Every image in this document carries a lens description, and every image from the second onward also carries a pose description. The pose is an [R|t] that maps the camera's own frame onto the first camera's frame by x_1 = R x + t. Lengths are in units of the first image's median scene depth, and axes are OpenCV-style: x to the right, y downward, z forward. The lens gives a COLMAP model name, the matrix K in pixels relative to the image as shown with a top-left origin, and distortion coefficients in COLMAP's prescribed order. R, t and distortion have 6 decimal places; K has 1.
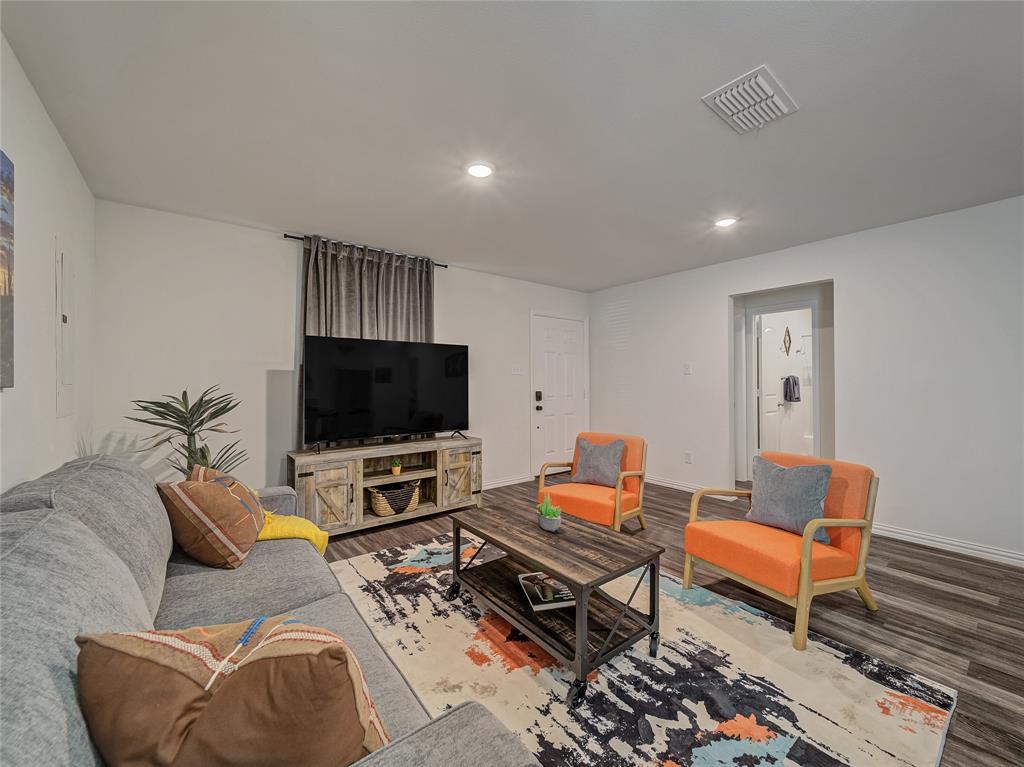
lens RADIAL K [[406.5, 0, 518.4], [0, 406.5, 379.7], [0, 0, 1]] dist [-0.000457, -0.000490]
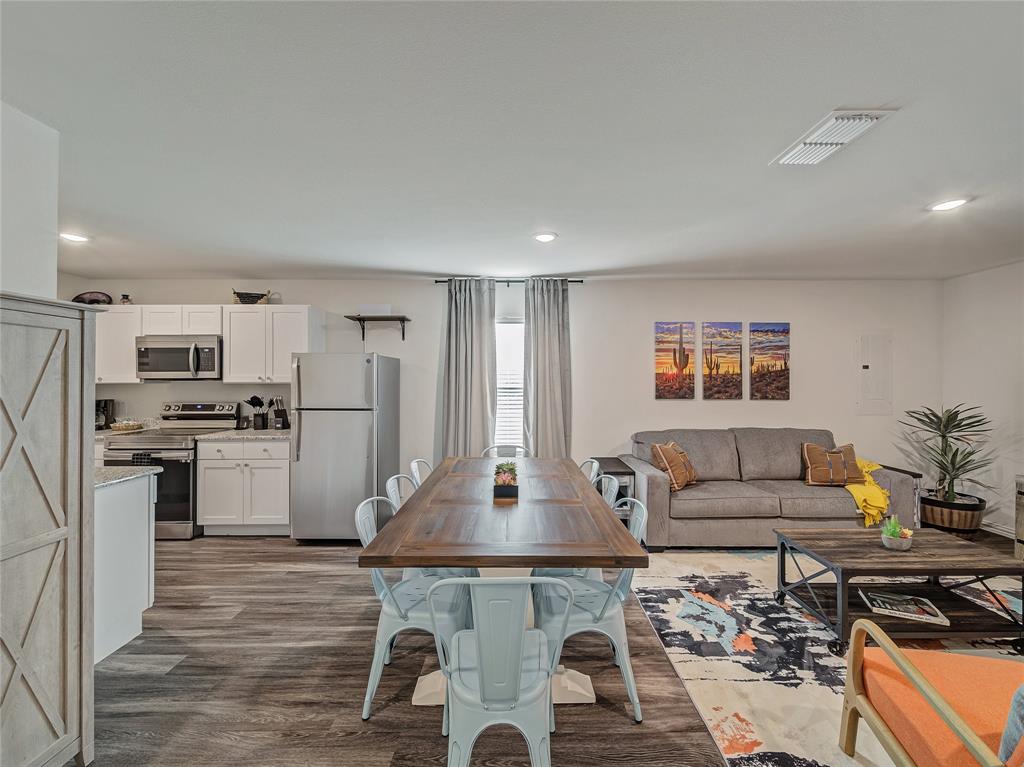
lens RADIAL K [[406.5, 0, 518.4], [0, 406.5, 379.7], [0, 0, 1]] dist [-0.000457, -0.000490]
pose [[-0.614790, 0.000049, -0.788691, 2.191226], [0.007325, 0.999957, -0.005648, -0.121596], [0.788657, -0.009249, -0.614764, 1.228413]]
